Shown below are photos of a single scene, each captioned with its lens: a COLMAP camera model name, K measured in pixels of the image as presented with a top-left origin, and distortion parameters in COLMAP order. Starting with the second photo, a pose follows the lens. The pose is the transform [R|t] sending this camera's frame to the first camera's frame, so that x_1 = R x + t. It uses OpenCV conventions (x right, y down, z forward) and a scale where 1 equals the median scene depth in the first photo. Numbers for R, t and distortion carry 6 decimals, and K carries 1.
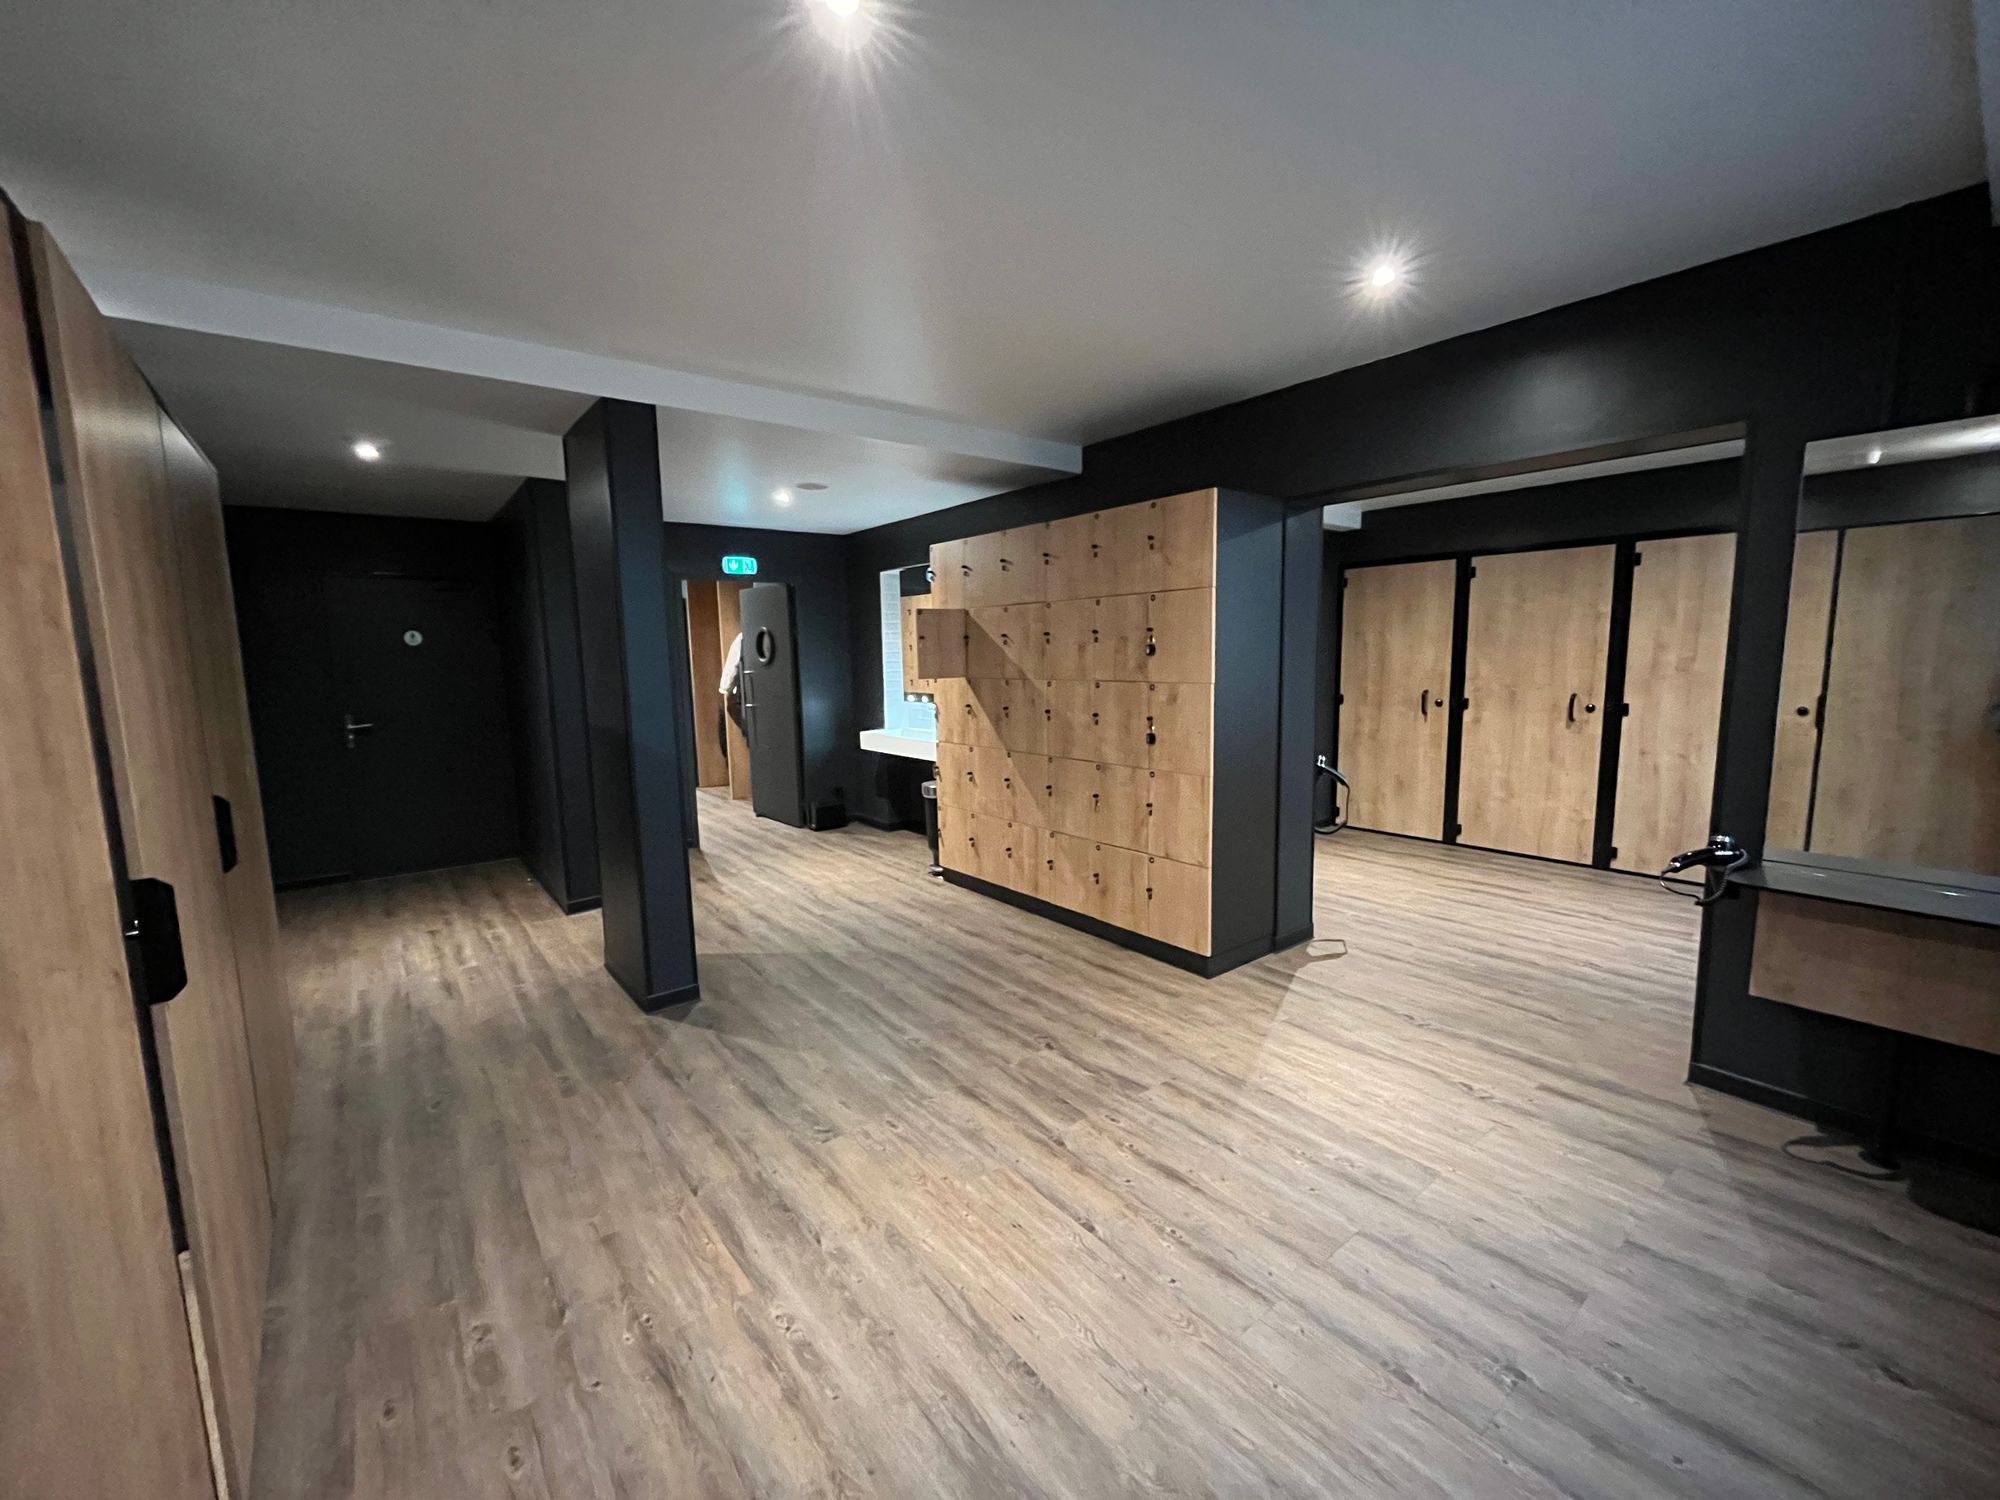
lens RADIAL K [[803.9, 0, 1001.2], [0, 803.9, 752.4], [0, 0, 1]] dist [-0.001450, -0.000022]
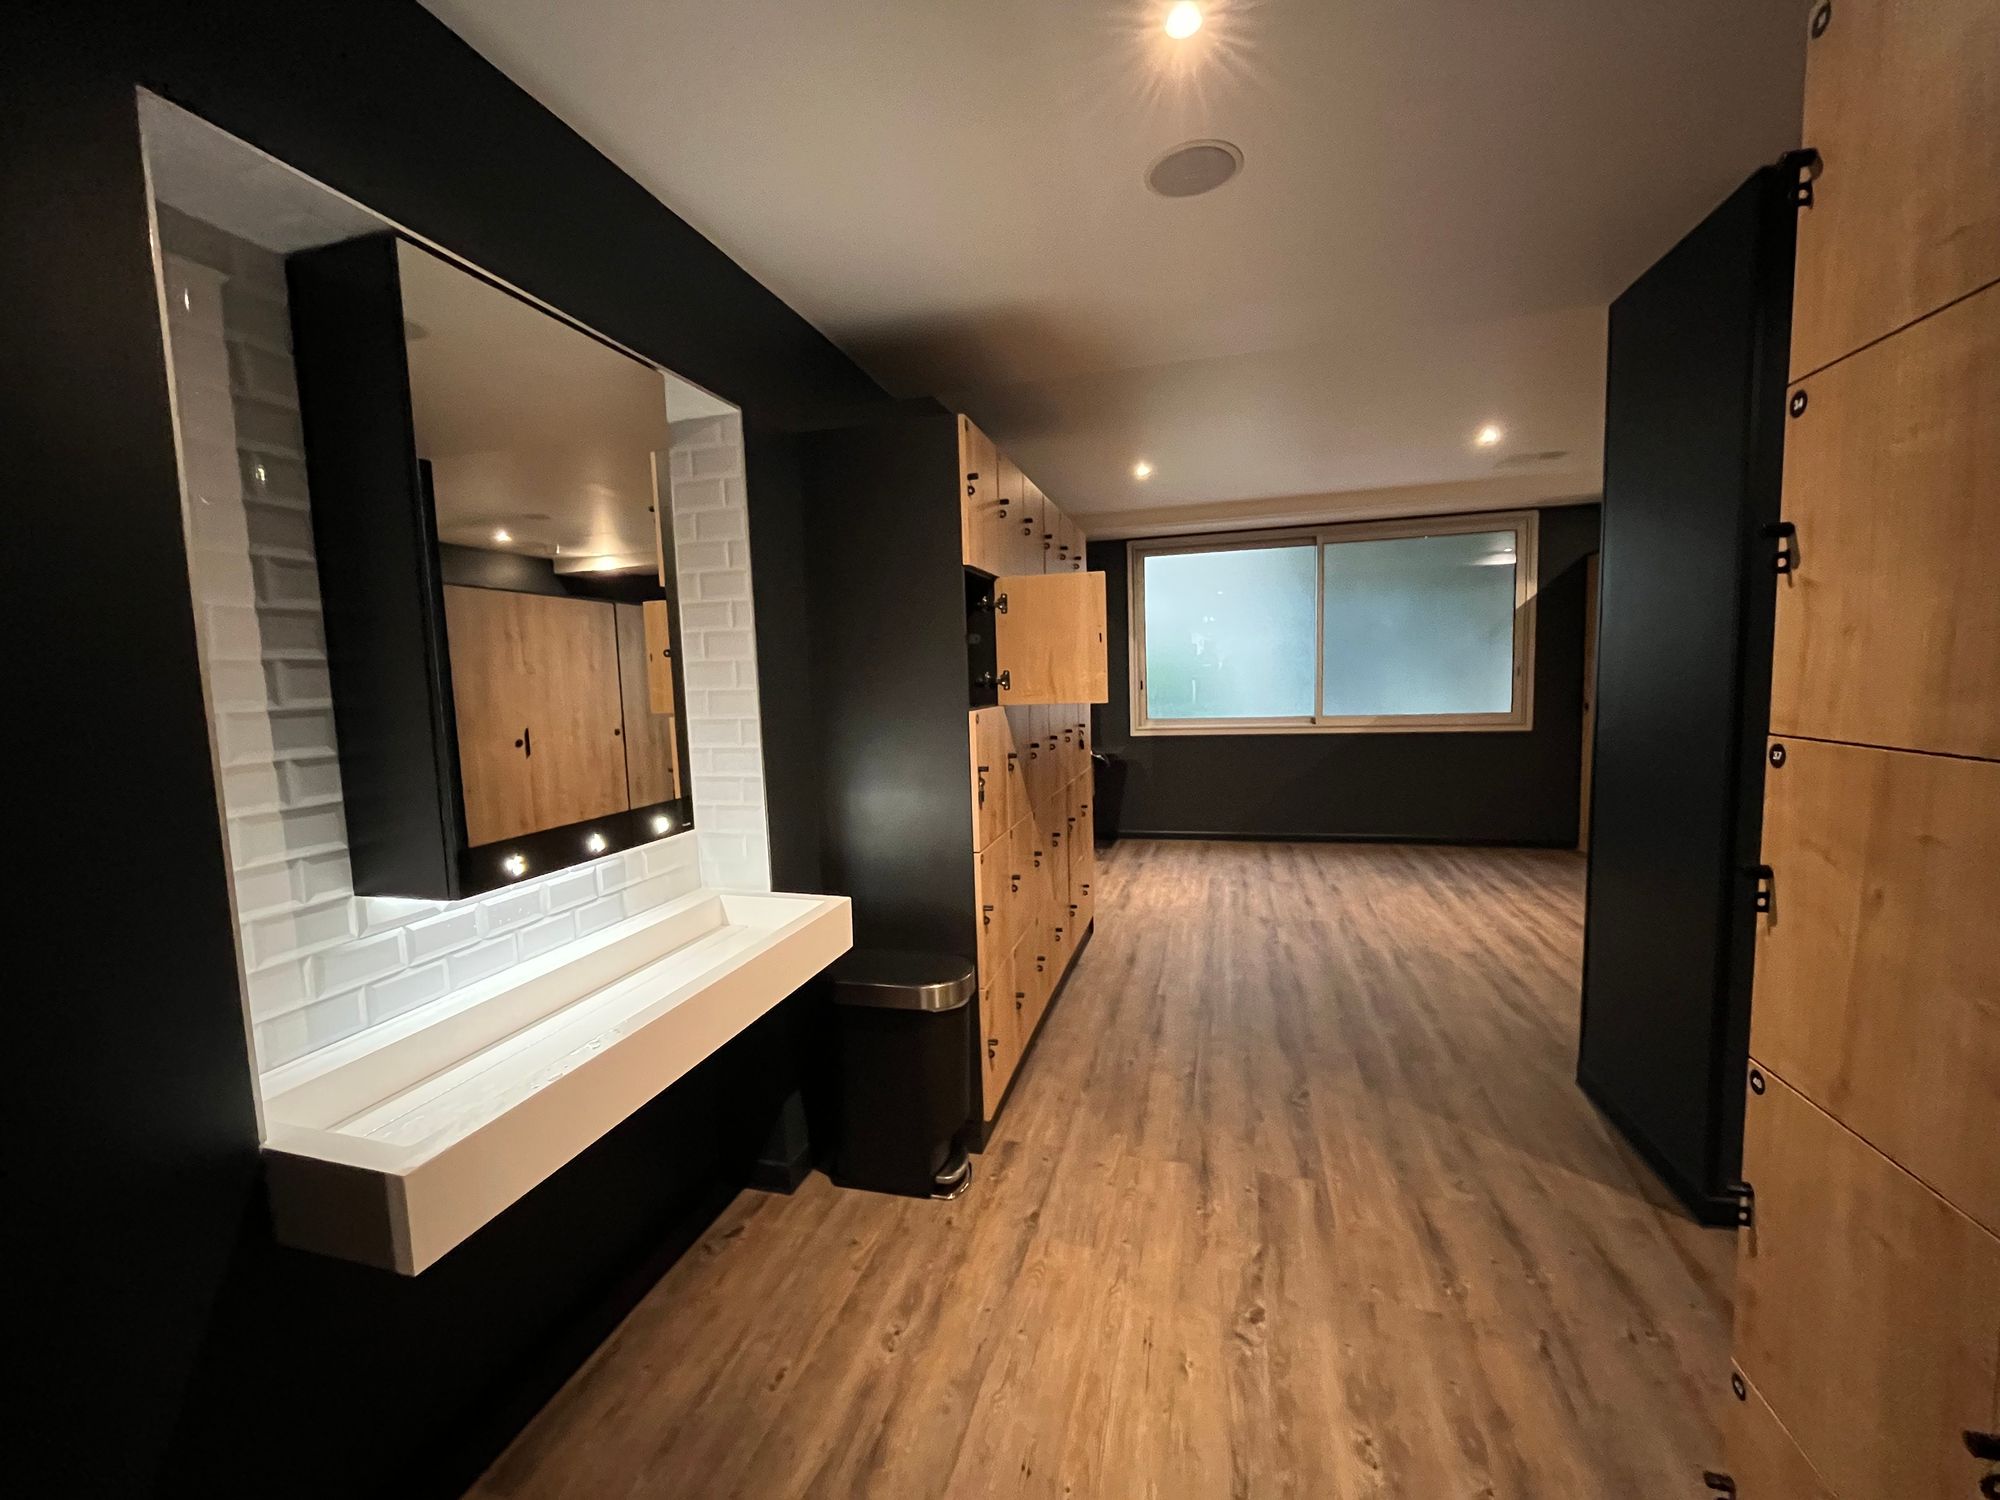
lens RADIAL K [[803.9, 0, 999.2], [0, 803.9, 748.2], [0, 0, 1]] dist [-0.001450, -0.000022]
pose [[-0.585909, -0.035288, 0.809608, -0.702522], [0.146742, 0.977916, 0.148821, -0.213736], [-0.796980, 0.205999, -0.567791, 1.922975]]
